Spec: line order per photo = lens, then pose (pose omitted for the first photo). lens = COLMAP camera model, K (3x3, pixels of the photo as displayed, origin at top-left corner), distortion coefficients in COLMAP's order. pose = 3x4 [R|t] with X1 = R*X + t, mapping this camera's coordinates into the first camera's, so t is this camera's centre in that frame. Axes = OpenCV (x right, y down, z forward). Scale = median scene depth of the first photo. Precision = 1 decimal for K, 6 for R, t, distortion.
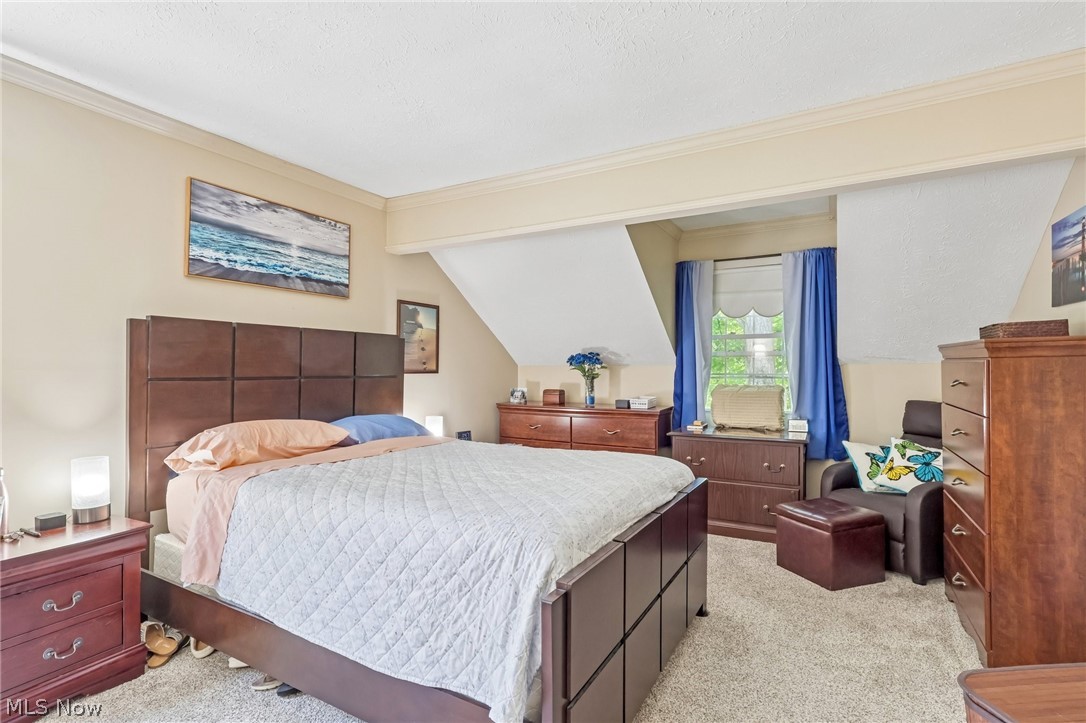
lens RADIAL K [[520.5, 0, 521.6], [0, 520.5, 358.7], [0, 0, 1]] dist [-0.004663, -0.000720]
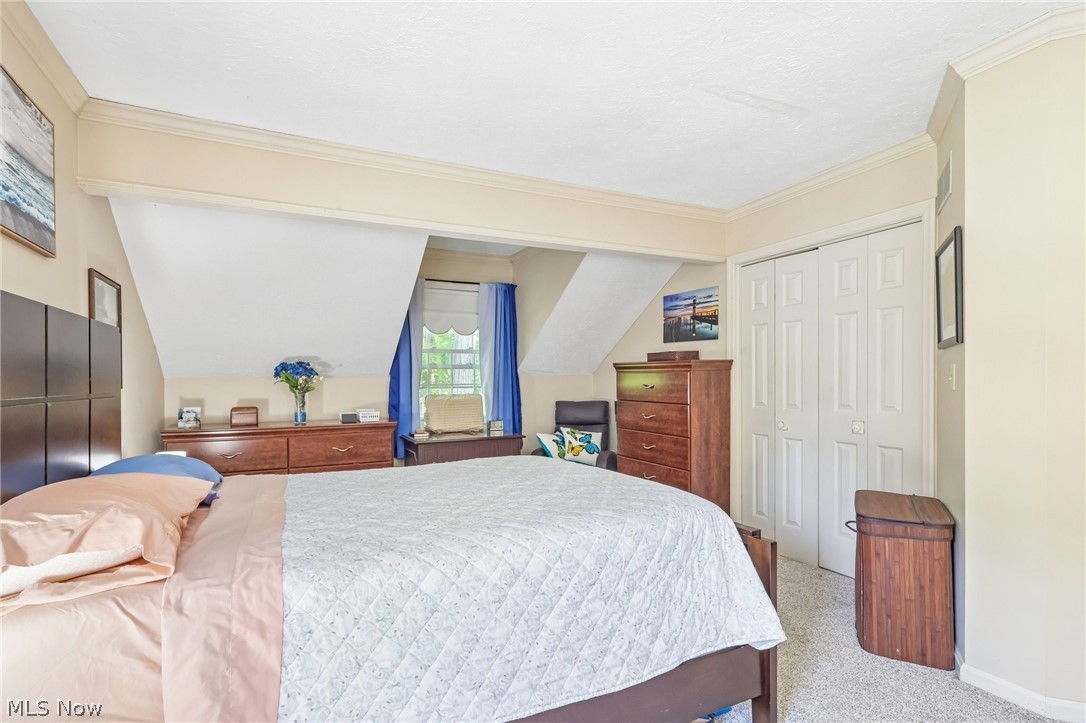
lens RADIAL K [[529.8, 0, 525.8], [0, 529.8, 378.9], [0, 0, 1]] dist [-0.000524, -0.000561]
pose [[0.564076, -0.004376, 0.825711, -0.562333], [-0.007388, 0.999919, 0.010346, 0.006086], [-0.825690, -0.011936, 0.563998, 0.281736]]
